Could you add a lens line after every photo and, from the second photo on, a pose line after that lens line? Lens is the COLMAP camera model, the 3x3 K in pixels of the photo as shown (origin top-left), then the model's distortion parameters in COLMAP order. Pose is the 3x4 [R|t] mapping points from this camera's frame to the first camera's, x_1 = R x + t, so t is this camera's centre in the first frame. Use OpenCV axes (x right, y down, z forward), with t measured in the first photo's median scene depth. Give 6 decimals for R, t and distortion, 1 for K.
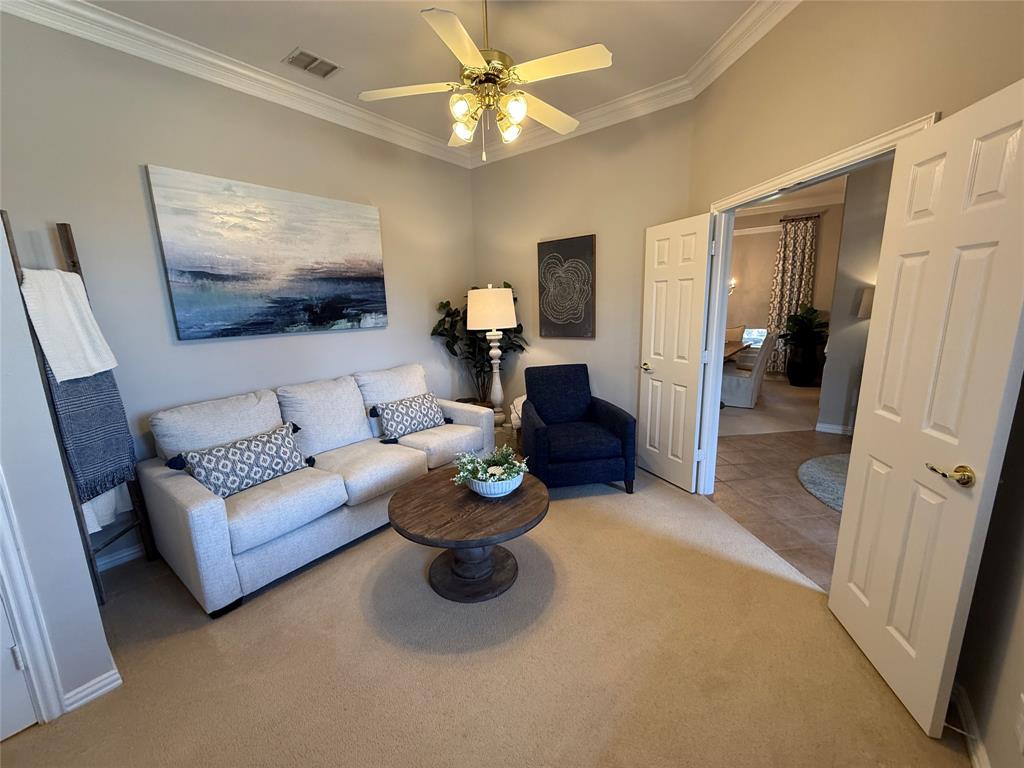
lens RADIAL K [[407.7, 0, 507.4], [0, 407.7, 381.2], [0, 0, 1]] dist [-0.000963, 0.001021]
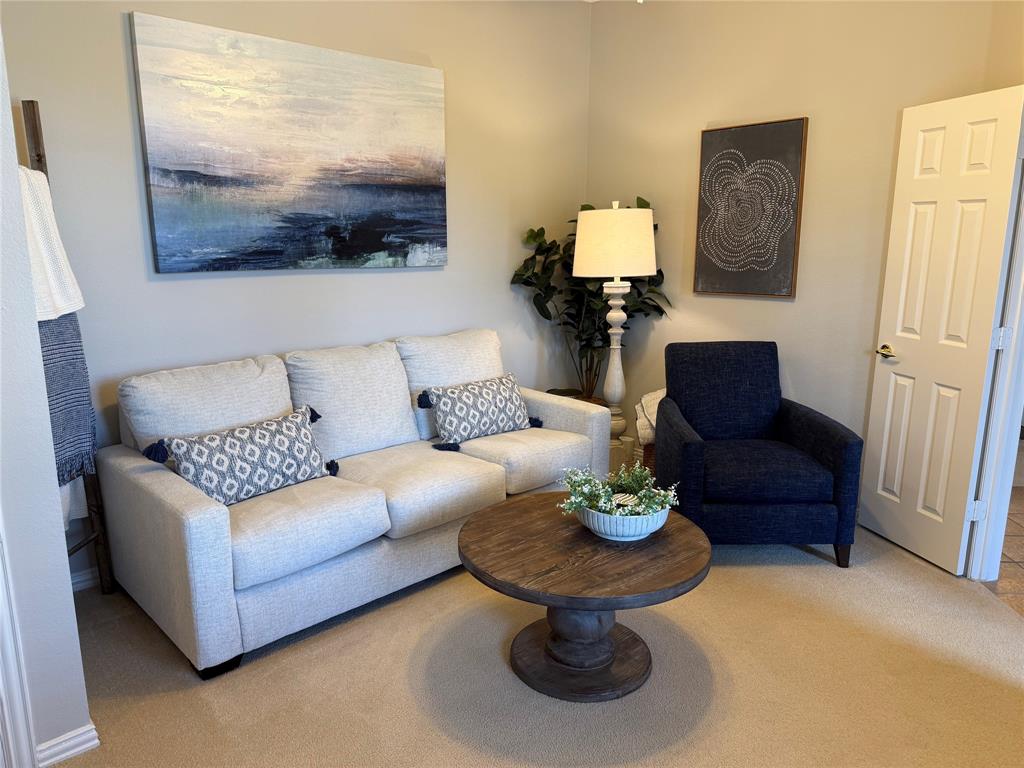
lens RADIAL K [[722.7, 0, 507.8], [0, 722.7, 384.0], [0, 0, 1]] dist [0.048281, -0.061408]
pose [[0.989620, 0.057111, -0.131875, -0.059430], [-0.054862, 0.998281, 0.020628, 0.023297], [0.132827, -0.013179, 0.991052, -0.106827]]
